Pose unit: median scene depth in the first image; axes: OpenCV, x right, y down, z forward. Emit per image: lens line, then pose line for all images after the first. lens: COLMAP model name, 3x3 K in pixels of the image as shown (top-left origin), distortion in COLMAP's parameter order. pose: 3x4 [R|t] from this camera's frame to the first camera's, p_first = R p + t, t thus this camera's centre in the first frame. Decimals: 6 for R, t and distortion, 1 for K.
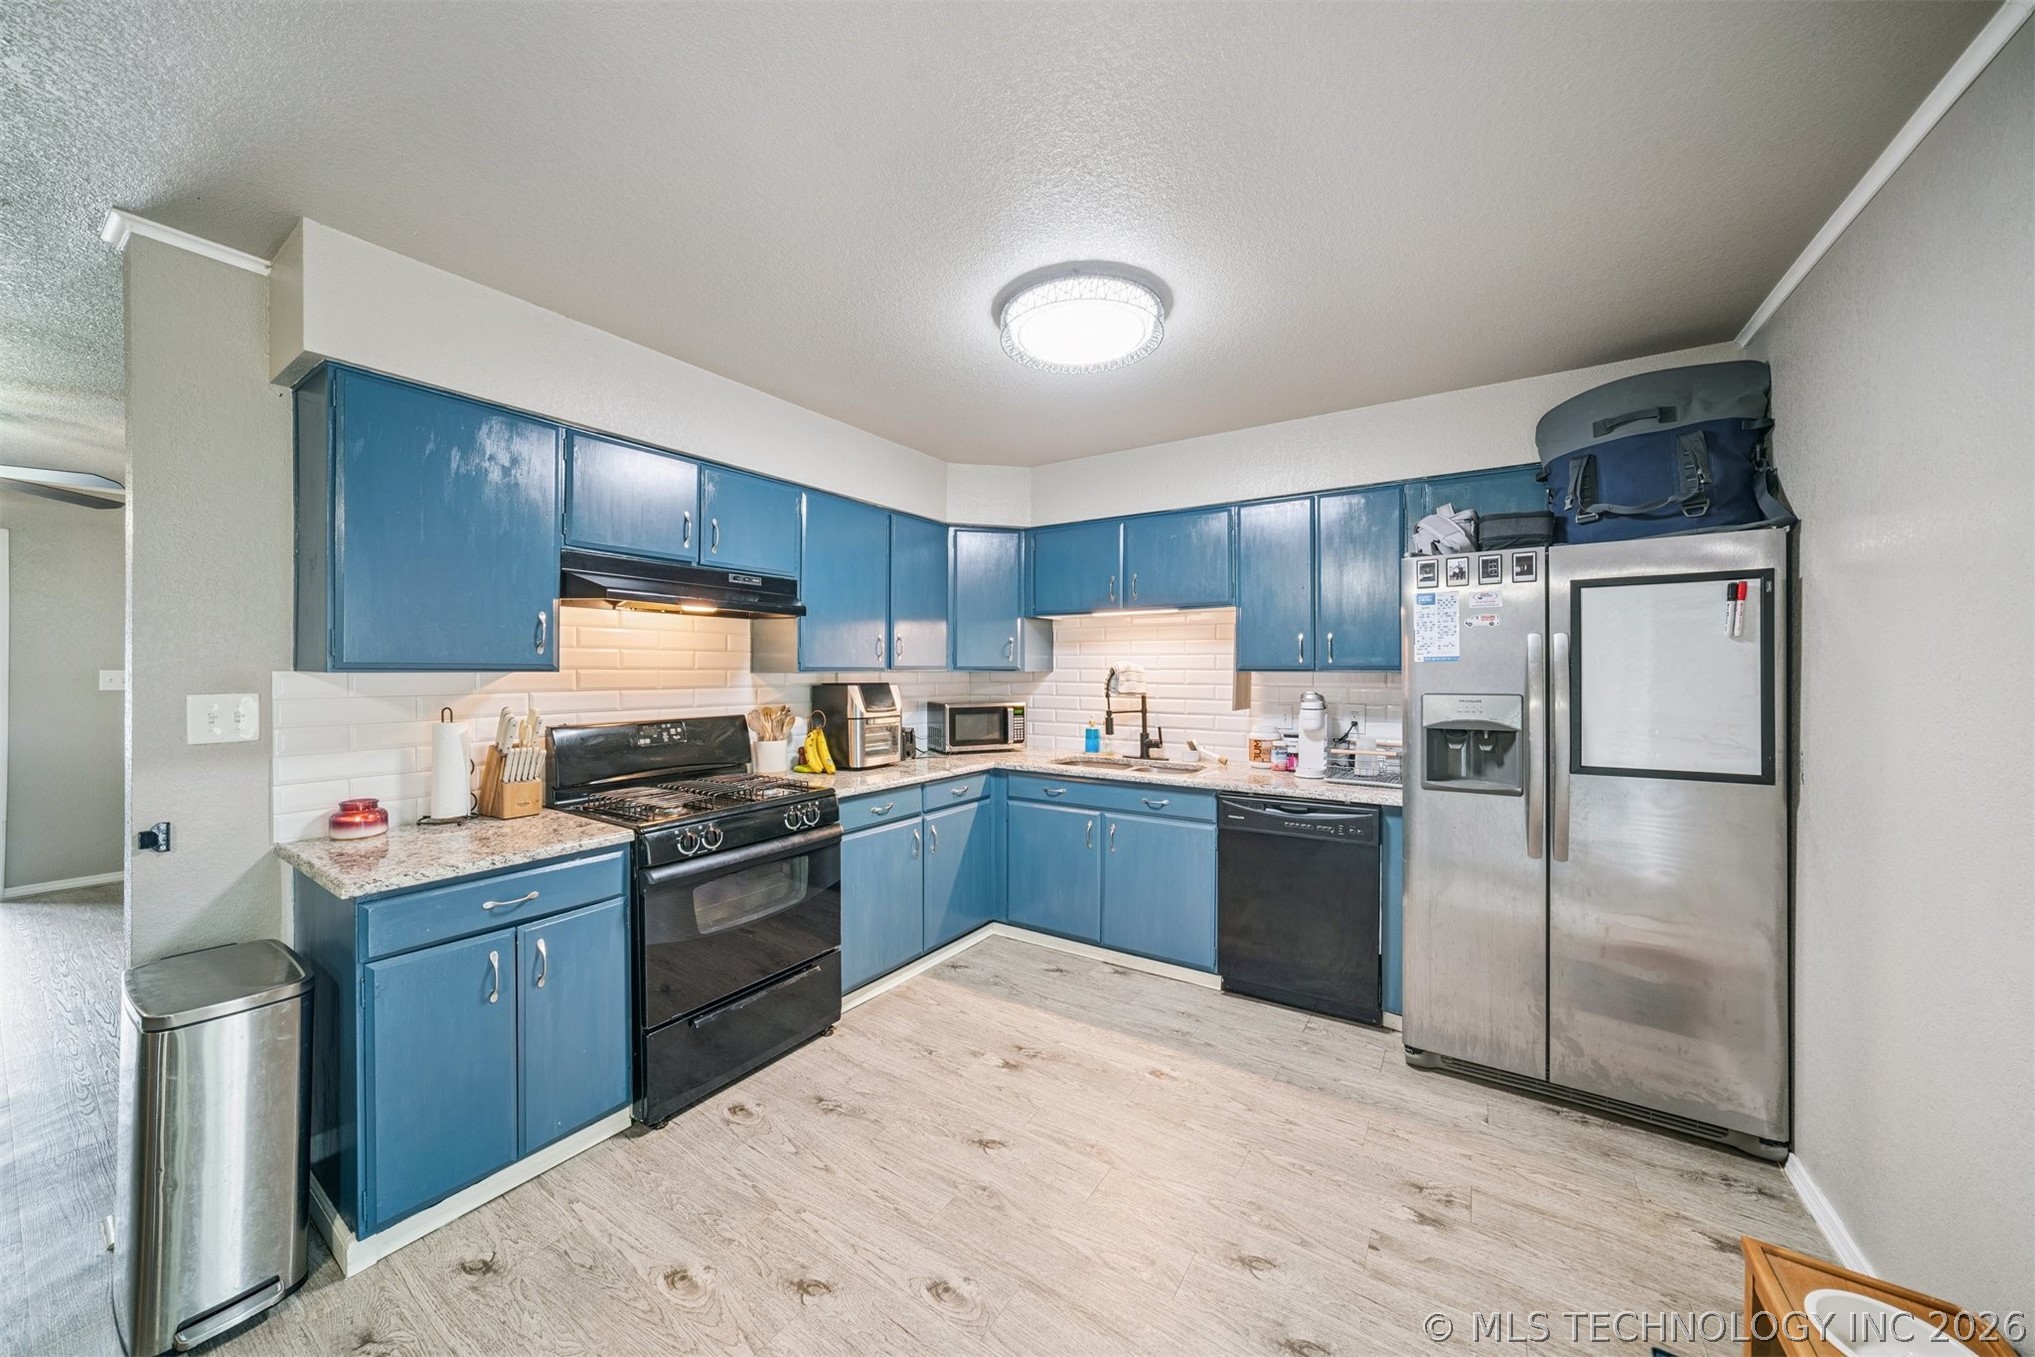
lens RADIAL K [[711.4, 0, 1012.9], [0, 711.4, 677.8], [0, 0, 1]] dist [-0.013454, 0.003208]
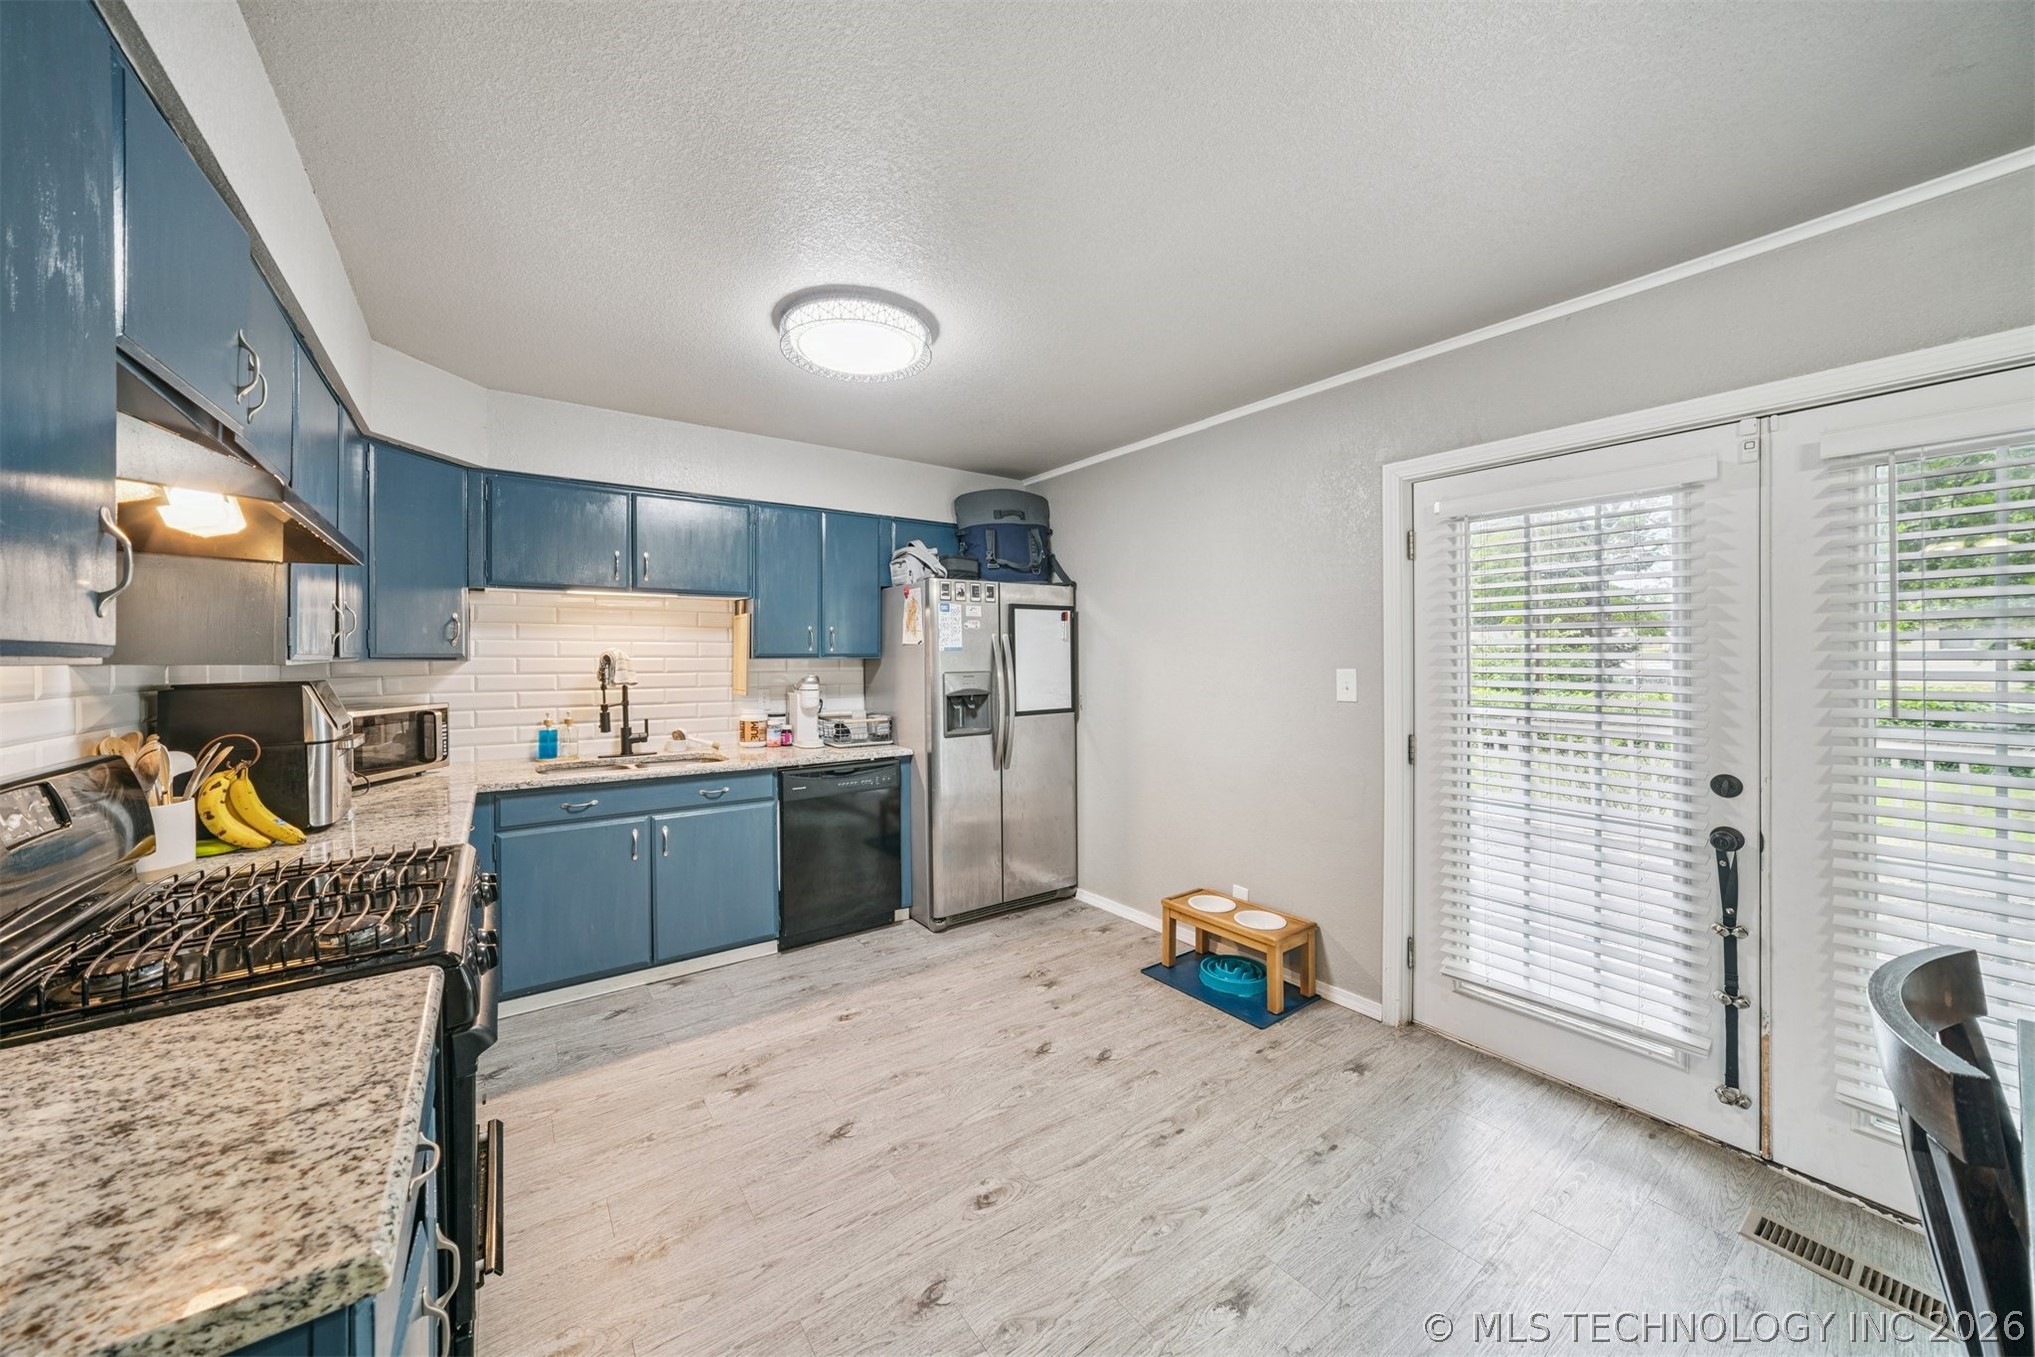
lens RADIAL K [[711.4, 0, 996.8], [0, 711.4, 660.7], [0, 0, 1]] dist [-0.013454, 0.003208]
pose [[0.365506, -0.008320, 0.930772, -0.750529], [0.015490, 0.999876, 0.002855, -0.003957], [-0.930680, 0.013374, 0.365590, 0.362279]]
